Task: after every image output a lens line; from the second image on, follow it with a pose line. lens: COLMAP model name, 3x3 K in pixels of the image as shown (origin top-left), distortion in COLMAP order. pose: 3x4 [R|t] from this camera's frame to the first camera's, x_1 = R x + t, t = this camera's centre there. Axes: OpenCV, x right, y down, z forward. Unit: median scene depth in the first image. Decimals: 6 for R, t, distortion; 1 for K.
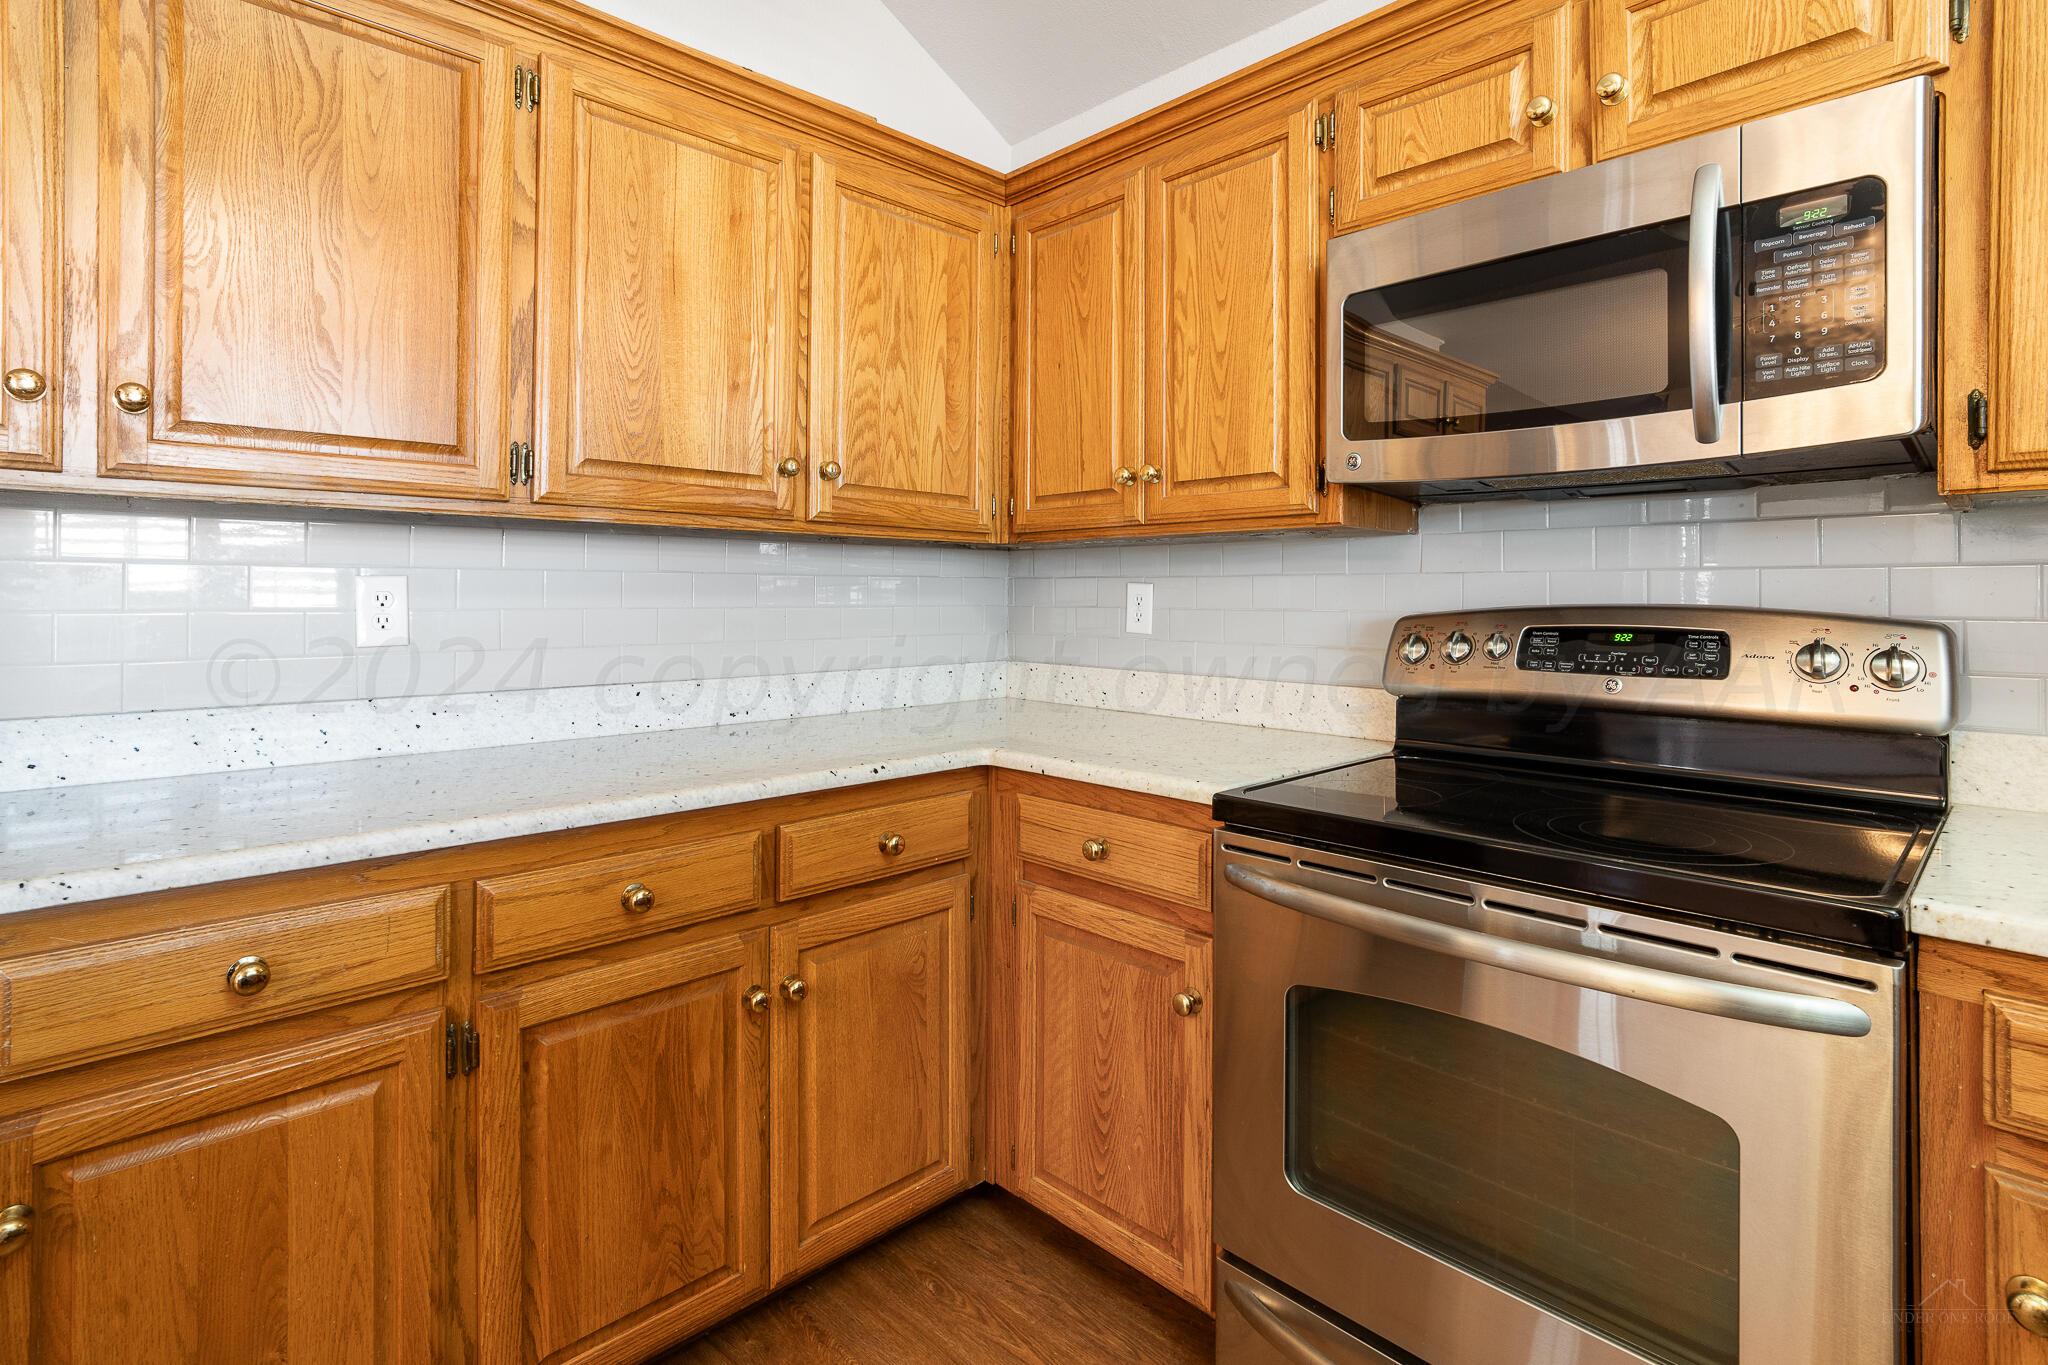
lens RADIAL K [[999.4, 0, 1047.9], [0, 999.4, 610.5], [0, 0, 1]] dist [-0.016655, 0.008460]
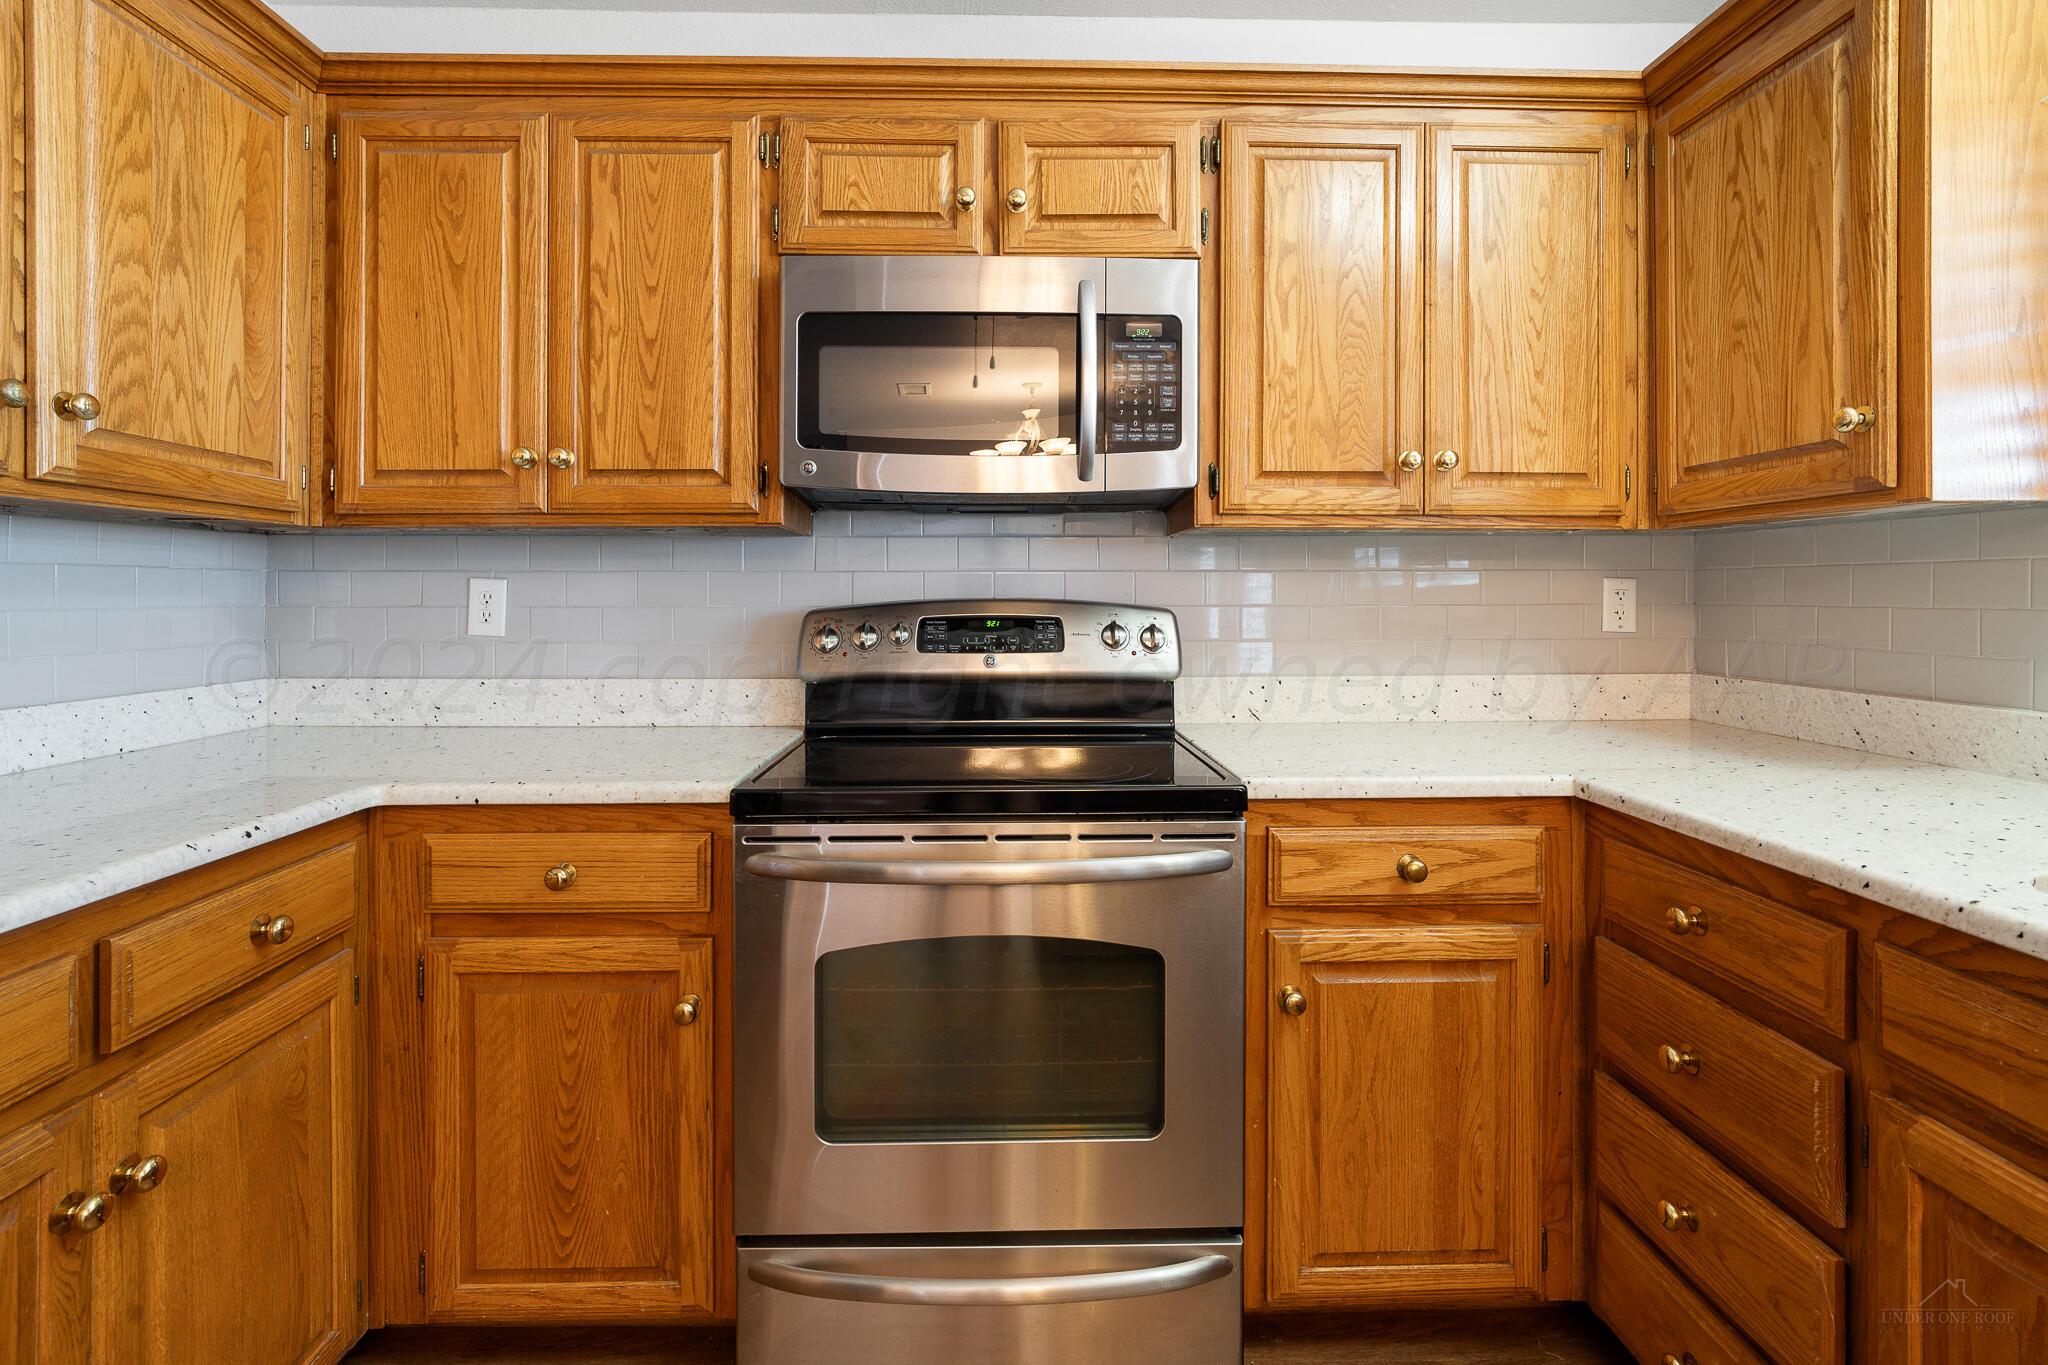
lens RADIAL K [[972.9, 0, 1027.5], [0, 972.9, 619.3], [0, 0, 1]] dist [-0.018825, 0.007863]
pose [[0.675934, -0.021965, 0.736635, -0.284672], [0.013579, 0.999757, 0.017350, -0.000100], [-0.736837, -0.001725, 0.676068, 0.102344]]
